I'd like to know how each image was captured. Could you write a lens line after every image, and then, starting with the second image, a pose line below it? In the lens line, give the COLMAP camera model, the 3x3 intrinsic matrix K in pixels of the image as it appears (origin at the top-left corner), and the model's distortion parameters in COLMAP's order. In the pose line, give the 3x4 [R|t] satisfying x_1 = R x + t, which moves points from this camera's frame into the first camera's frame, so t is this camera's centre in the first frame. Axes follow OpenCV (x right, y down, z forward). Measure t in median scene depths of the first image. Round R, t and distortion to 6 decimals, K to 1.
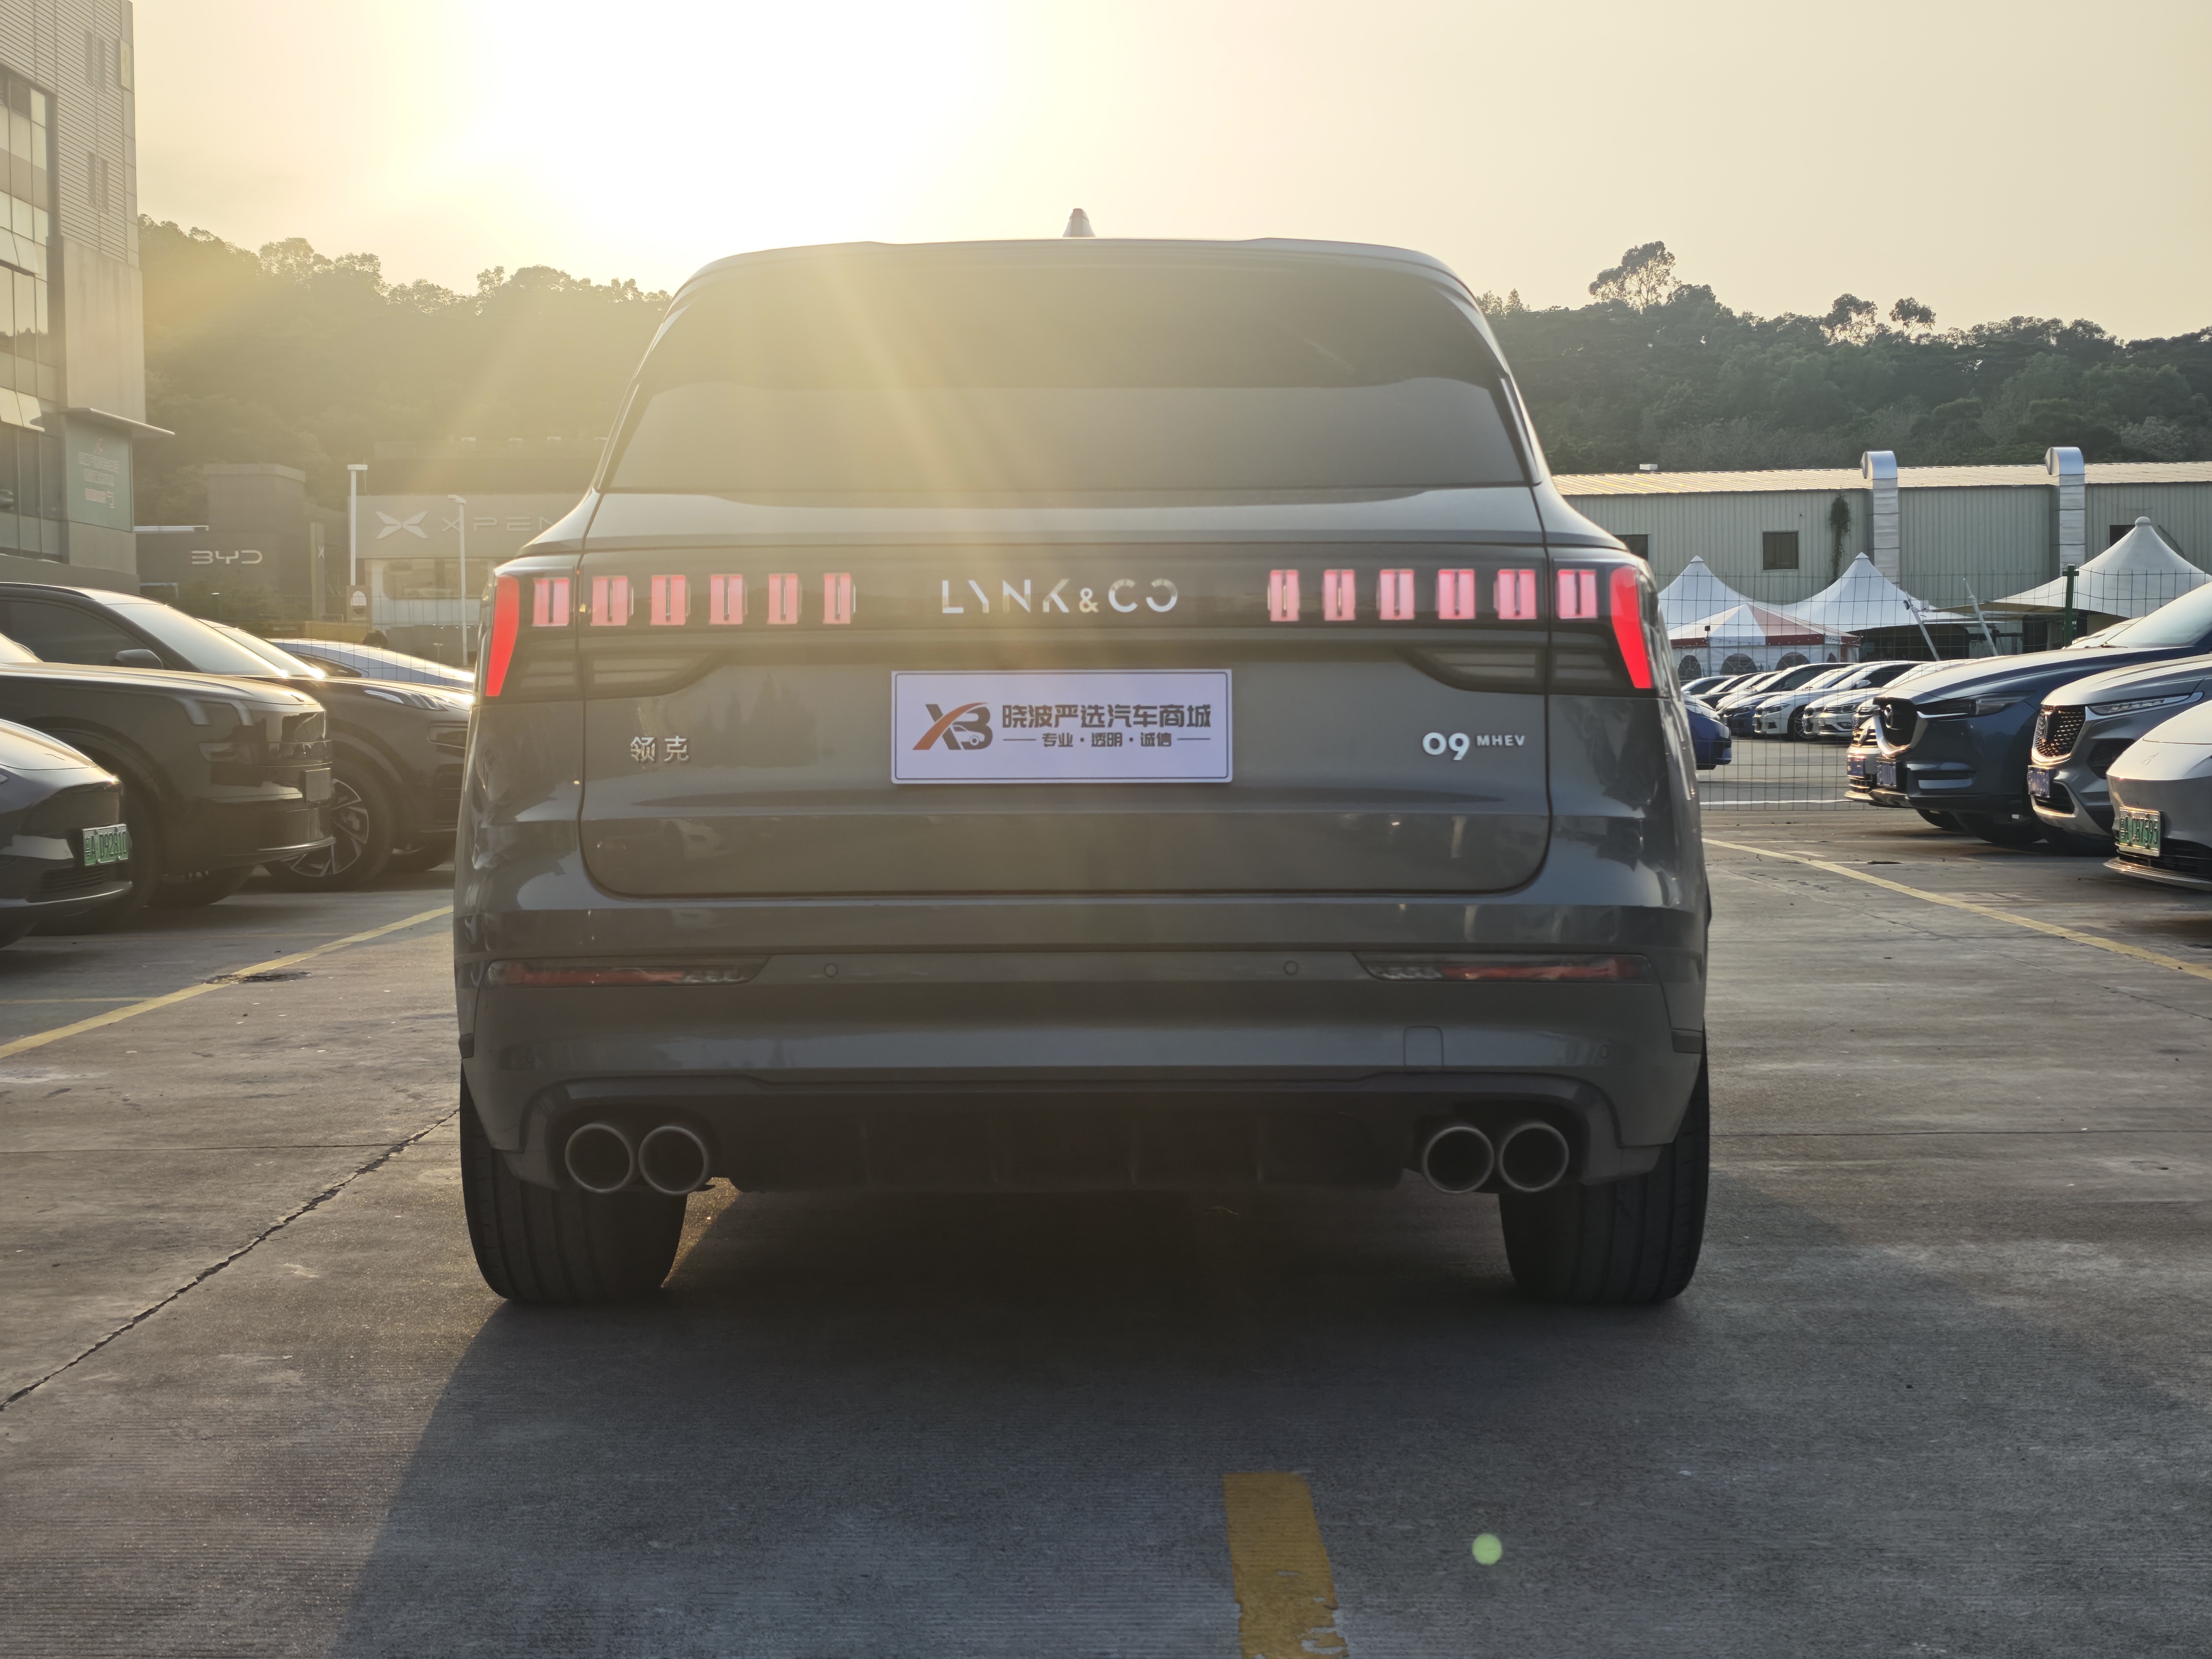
lens RADIAL K [[3041.7, 0, 1106.0], [0, 3041.7, 829.5], [0, 0, 1]] dist [0.188549, -0.656267]
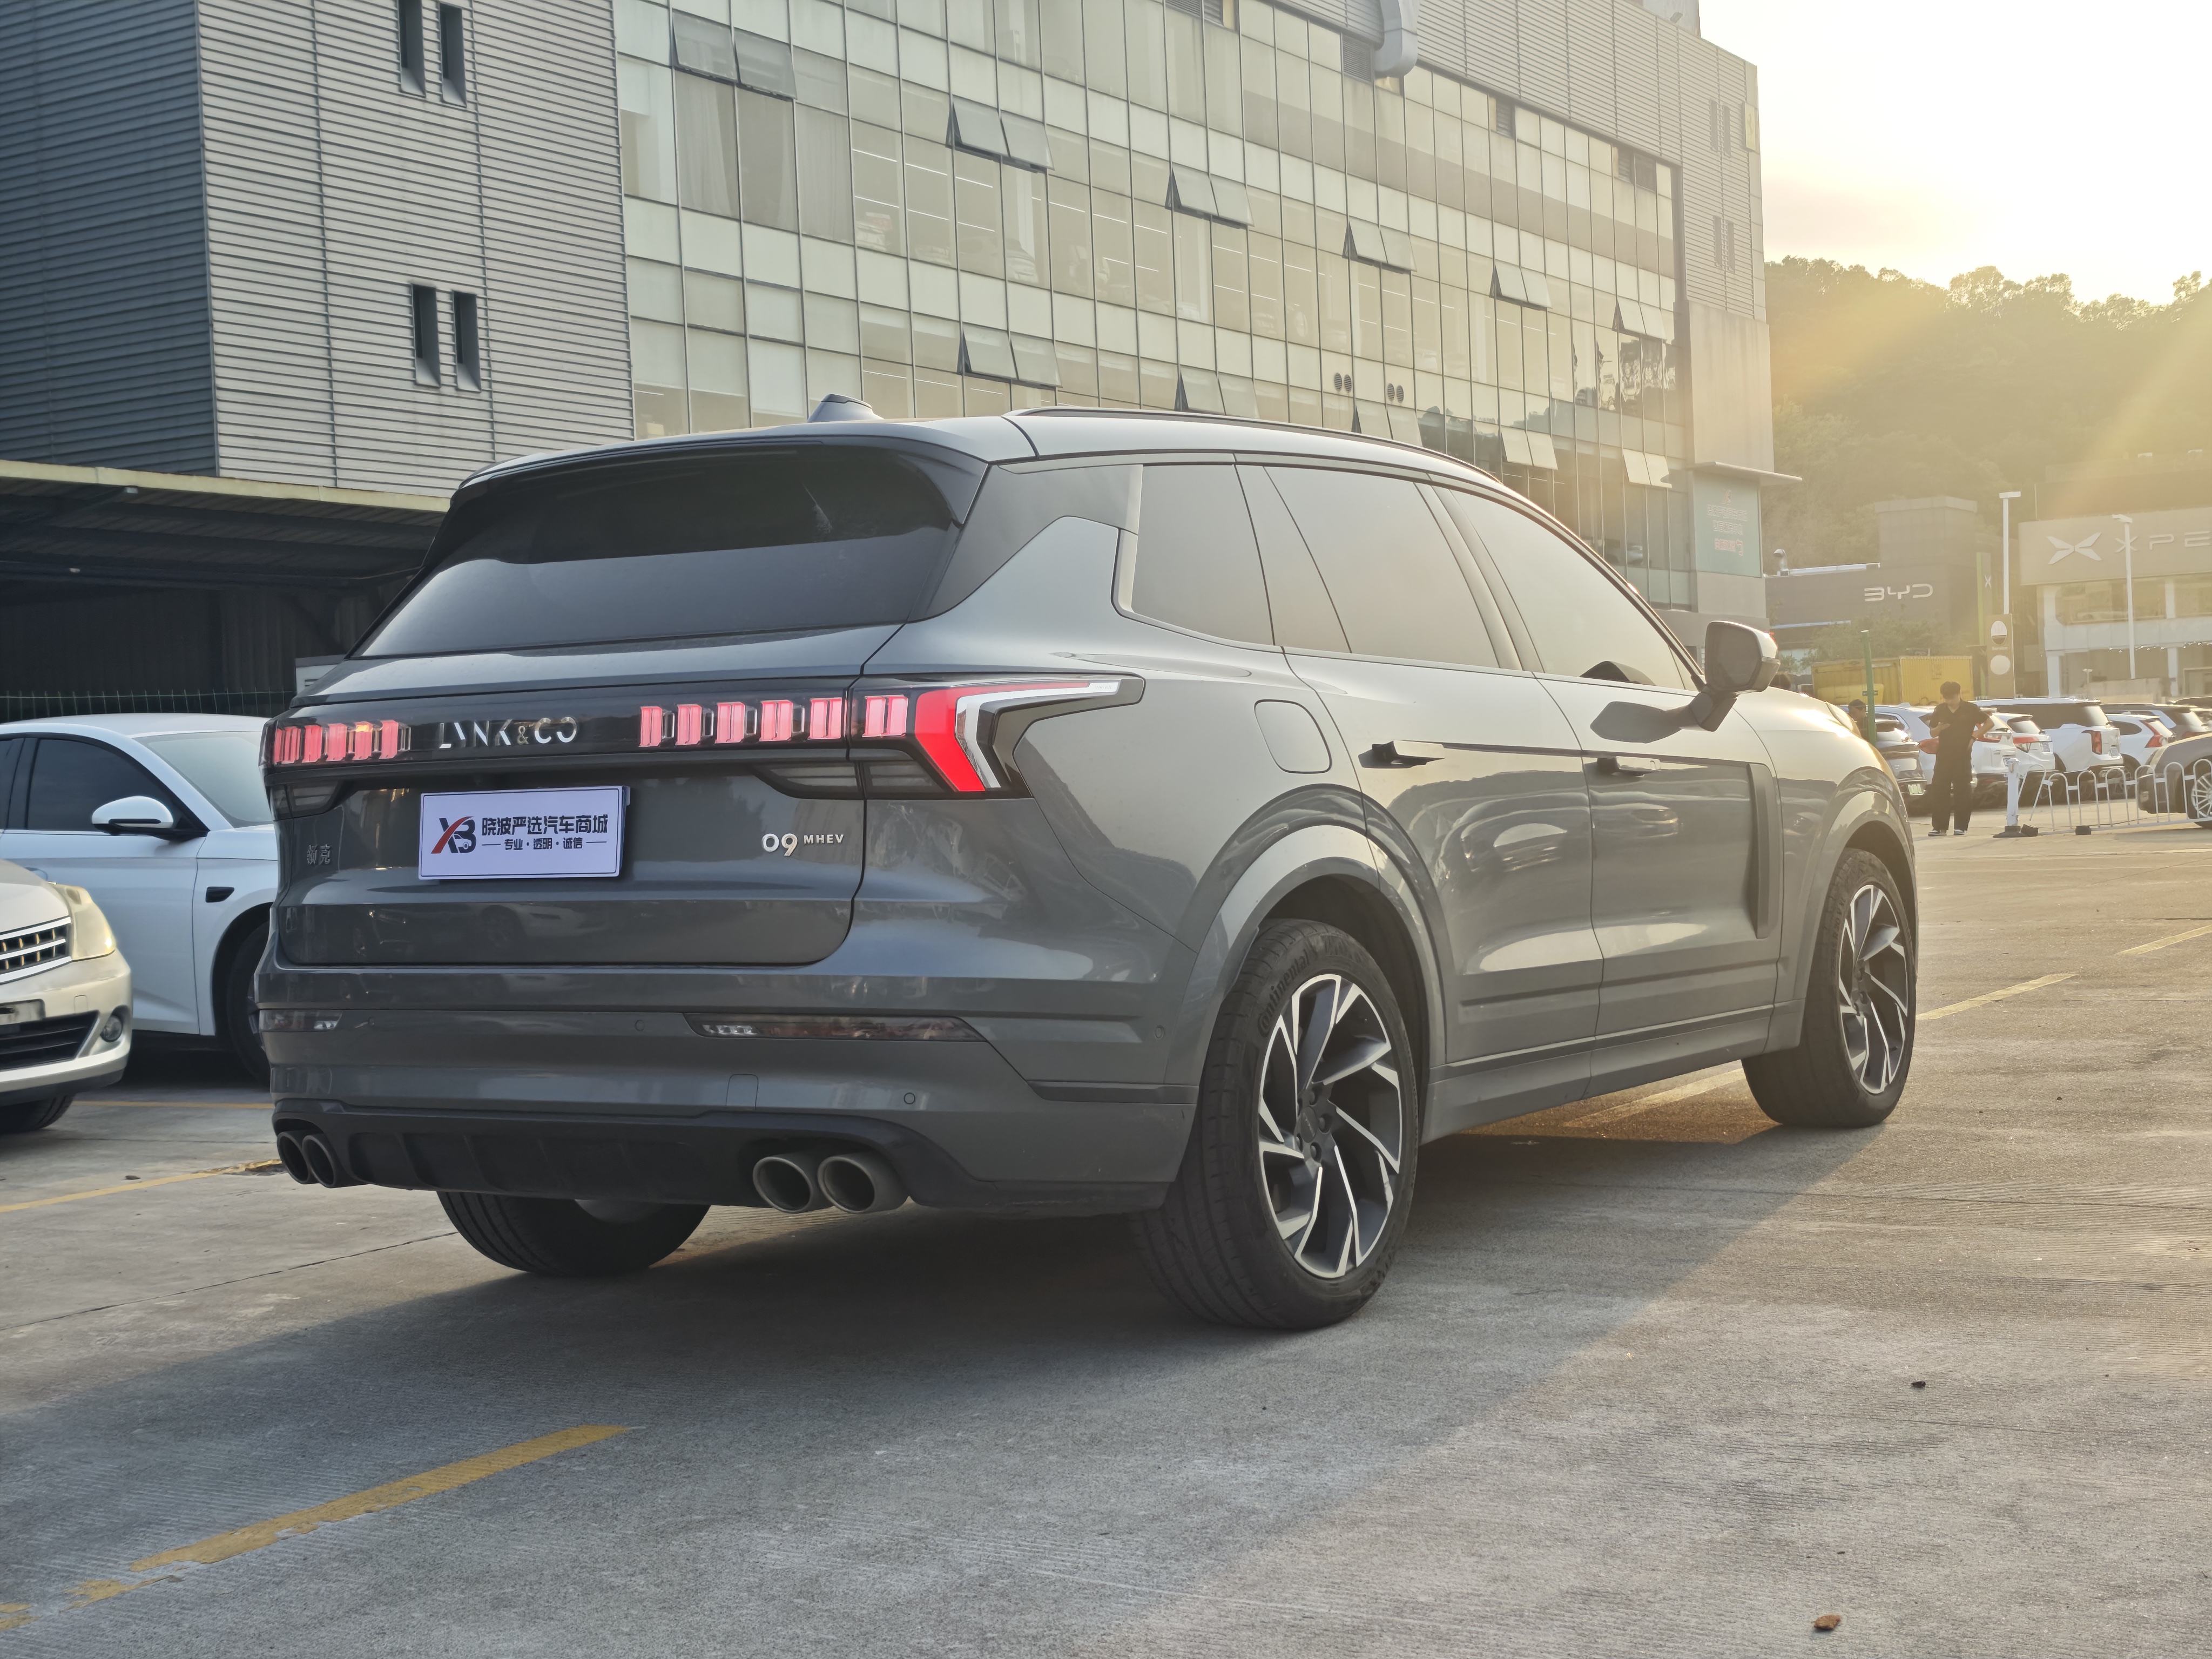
lens RADIAL K [[3041.7, 0, 1106.0], [0, 3041.7, 829.5], [0, 0, 1]] dist [0.188549, -0.656267]
pose [[0.858290, -0.016207, -0.512910, 0.718519], [0.010989, 0.999852, -0.013206, -0.013256], [0.513048, 0.005698, 0.858341, 0.015940]]
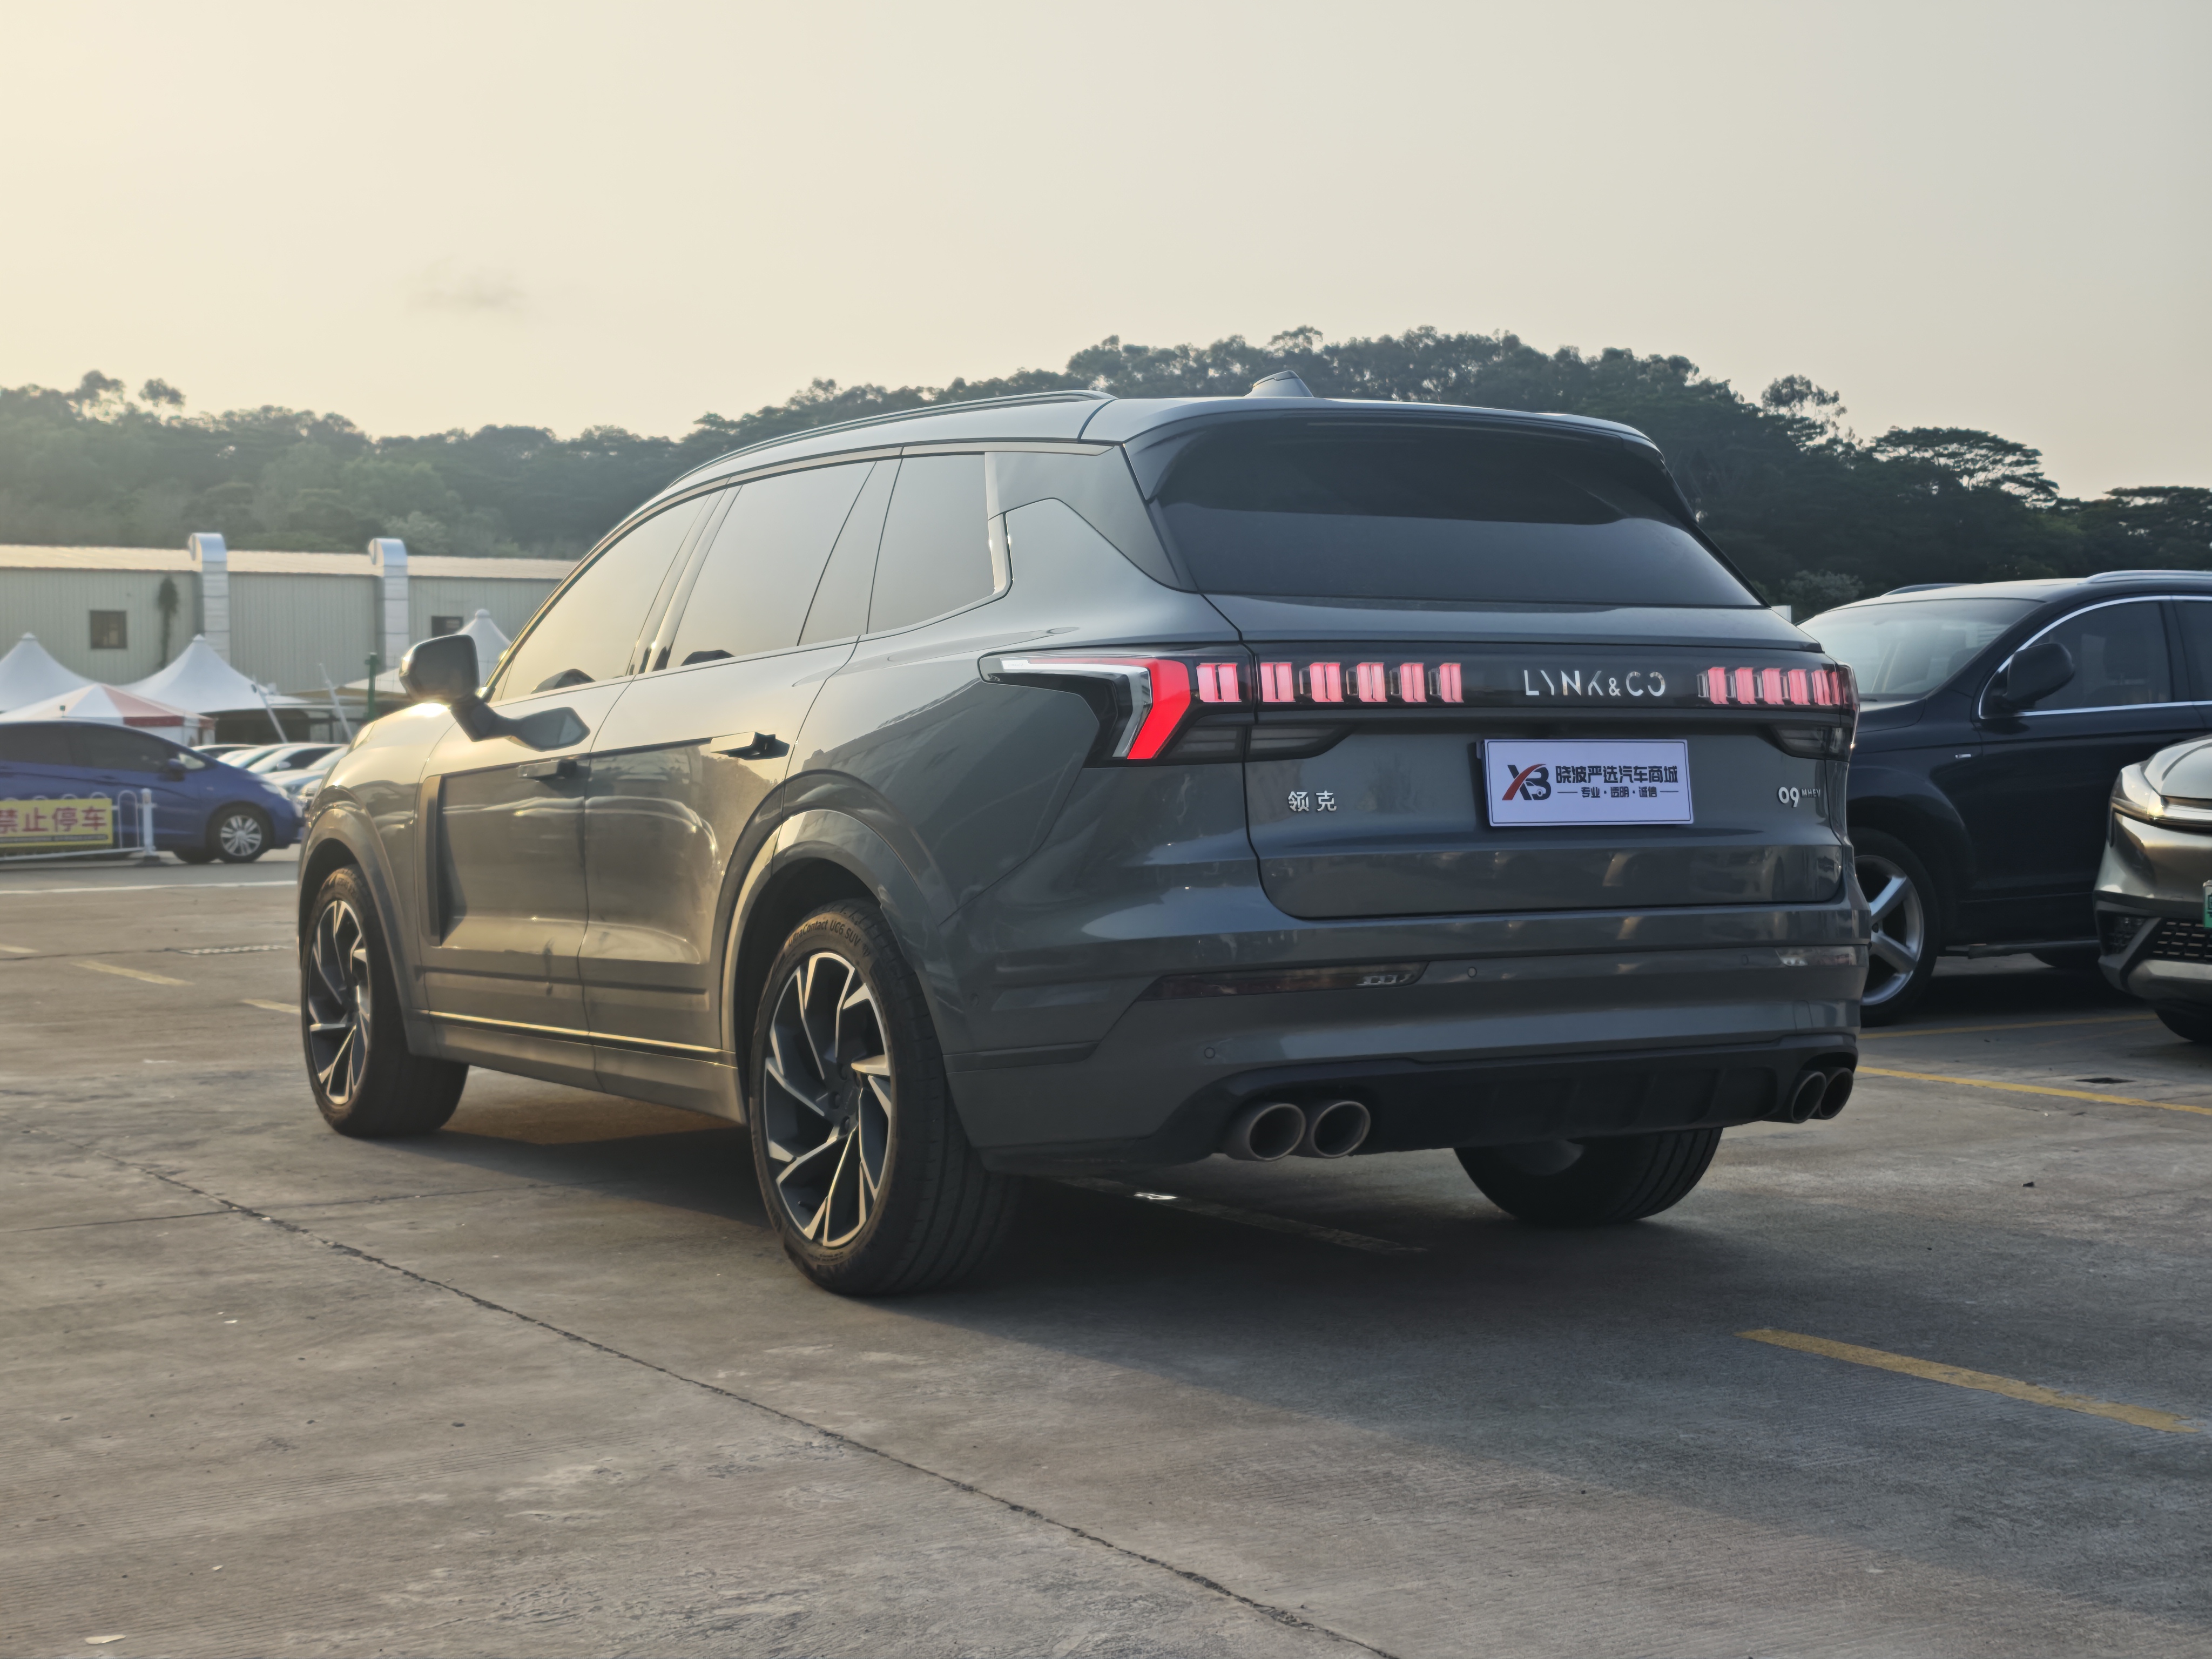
lens RADIAL K [[3041.7, 0, 1106.0], [0, 3041.7, 829.5], [0, 0, 1]] dist [0.188549, -0.656267]
pose [[0.850794, -0.008055, 0.525438, -0.740570], [0.022364, 0.999532, -0.020890, 0.007930], [-0.525024, 0.029524, 0.850575, -0.010683]]
